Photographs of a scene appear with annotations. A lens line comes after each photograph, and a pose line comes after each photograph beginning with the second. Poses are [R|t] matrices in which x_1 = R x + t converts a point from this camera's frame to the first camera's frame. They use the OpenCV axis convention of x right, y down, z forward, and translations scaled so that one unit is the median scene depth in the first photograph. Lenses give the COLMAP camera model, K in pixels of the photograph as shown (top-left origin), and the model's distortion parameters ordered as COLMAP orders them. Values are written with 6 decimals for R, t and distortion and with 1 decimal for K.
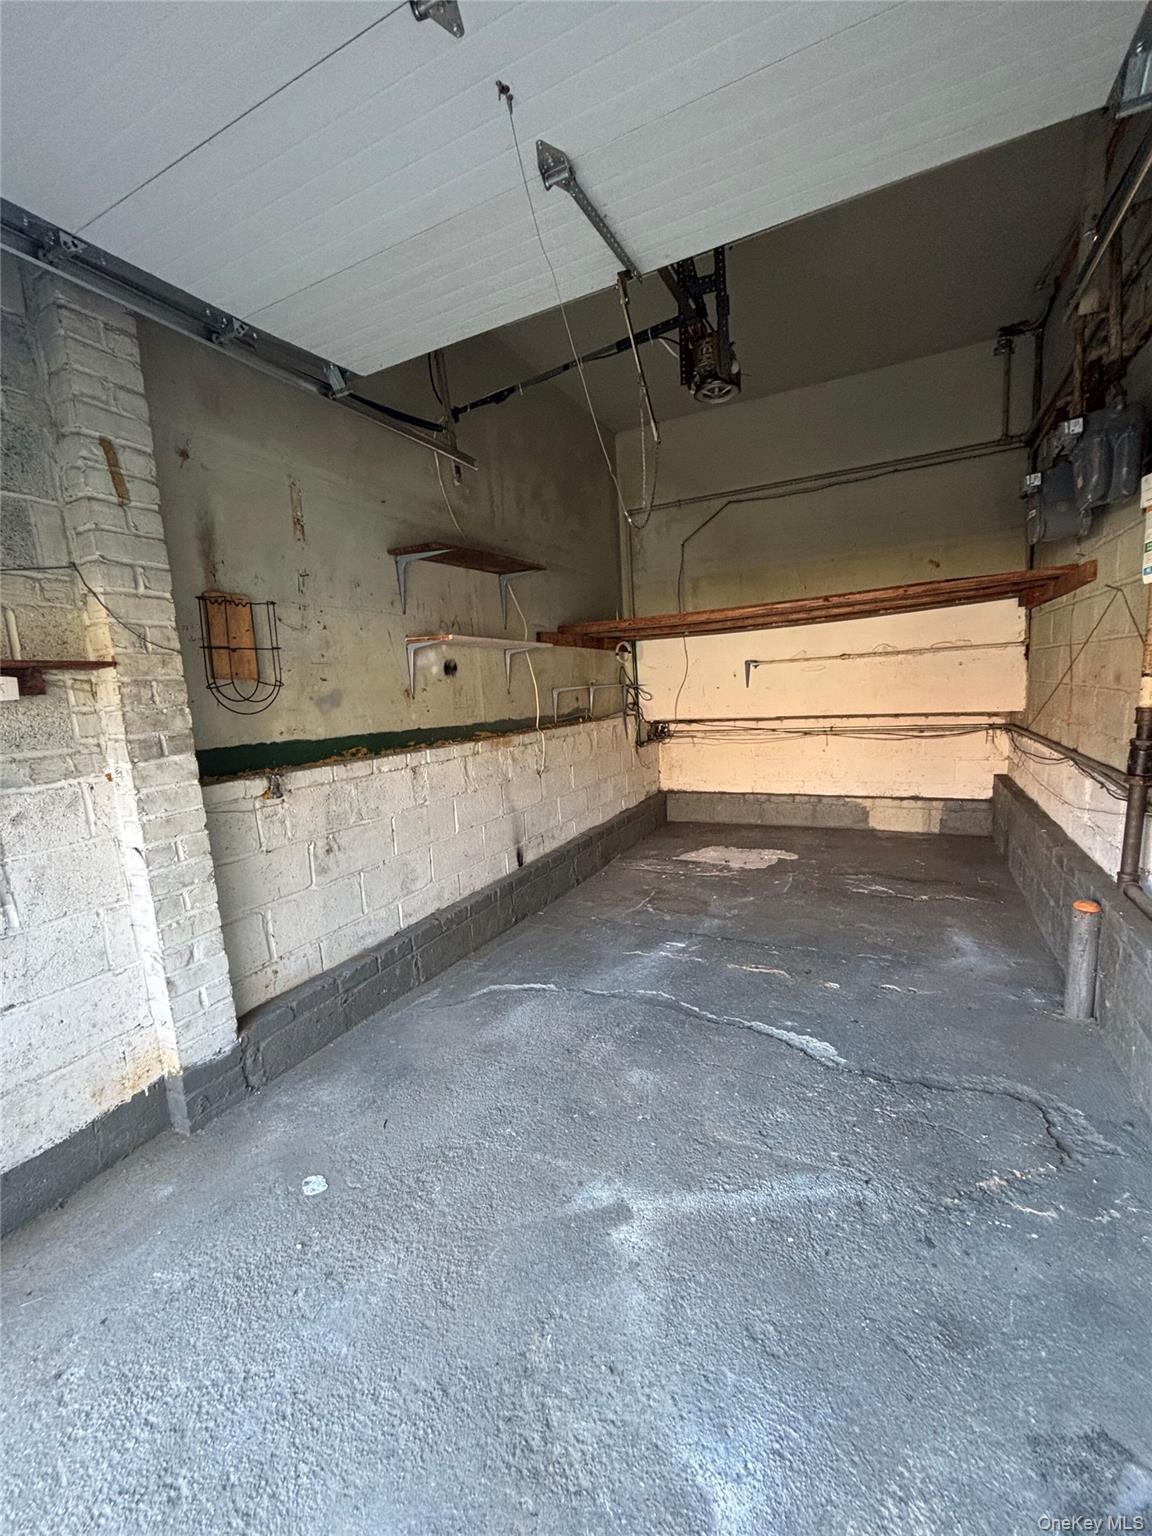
lens RADIAL K [[632.5, 0, 580.0], [0, 632.5, 769.1], [0, 0, 1]] dist [0.002462, 0.000860]
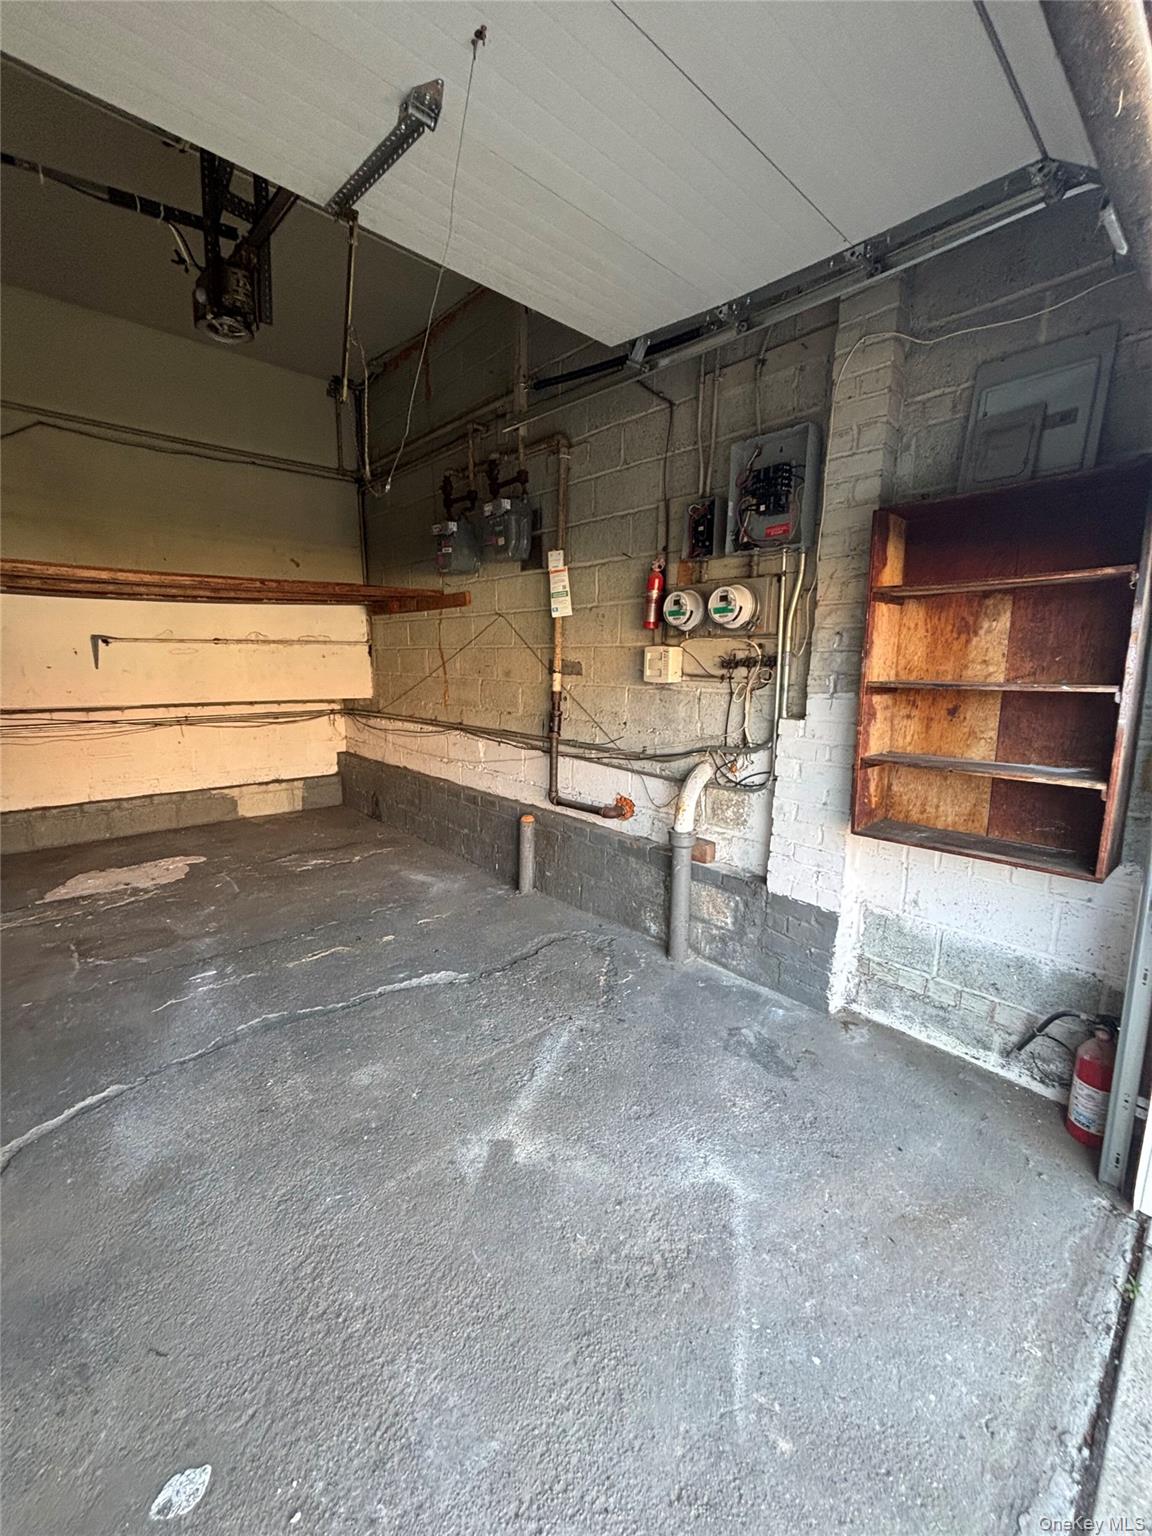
lens RADIAL K [[632.5, 0, 580.0], [0, 632.5, 769.1], [0, 0, 1]] dist [0.002462, 0.000860]
pose [[0.350719, -0.103282, 0.930768, -0.342195], [0.097125, 0.992552, 0.073540, -0.003513], [-0.931431, 0.064609, 0.358138, 0.183105]]
